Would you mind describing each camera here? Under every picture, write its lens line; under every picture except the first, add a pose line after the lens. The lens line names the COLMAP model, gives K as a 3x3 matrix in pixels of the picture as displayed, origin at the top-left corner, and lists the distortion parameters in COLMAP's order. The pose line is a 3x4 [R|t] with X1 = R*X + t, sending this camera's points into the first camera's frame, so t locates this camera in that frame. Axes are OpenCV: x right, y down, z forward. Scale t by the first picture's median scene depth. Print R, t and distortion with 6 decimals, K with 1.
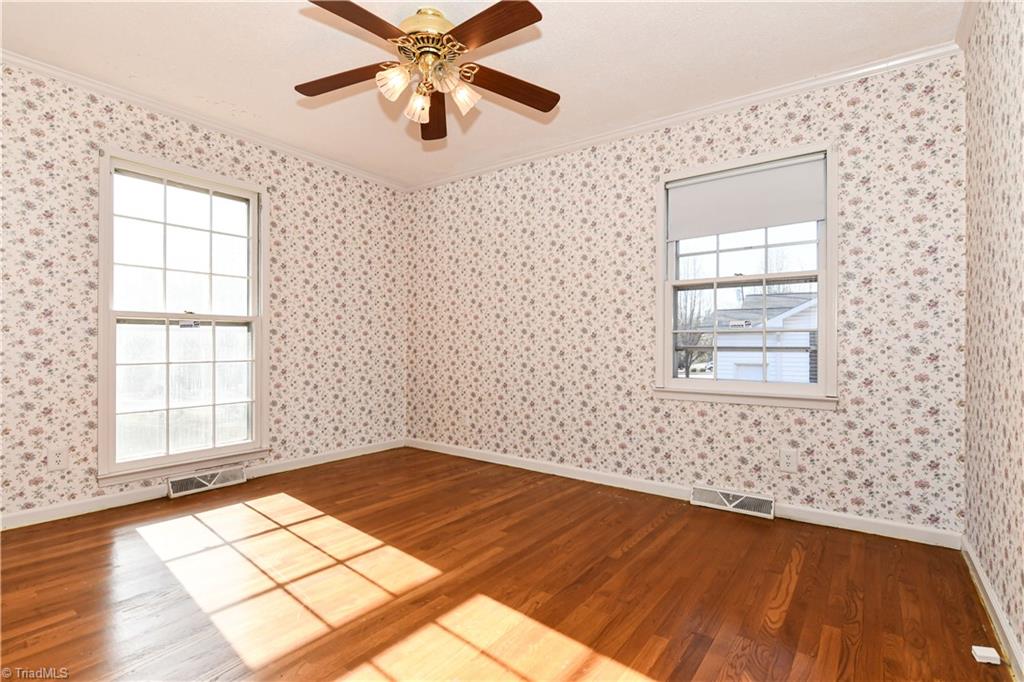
lens RADIAL K [[494.3, 0, 515.3], [0, 494.3, 342.8], [0, 0, 1]] dist [0.008167, -0.004988]
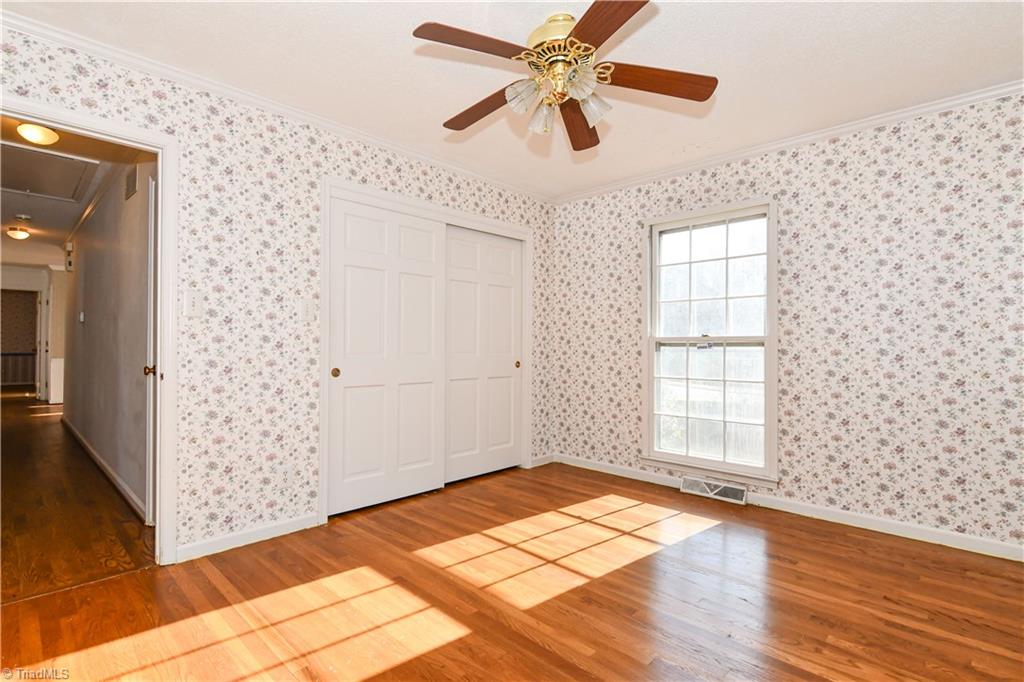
lens RADIAL K [[494.3, 0, 513.3], [0, 494.3, 345.7], [0, 0, 1]] dist [0.008167, -0.004988]
pose [[-0.129282, -0.013562, -0.991515, 0.551126], [-0.010840, 0.999866, -0.012263, -0.020308], [0.991549, 0.009162, -0.129412, 0.755020]]
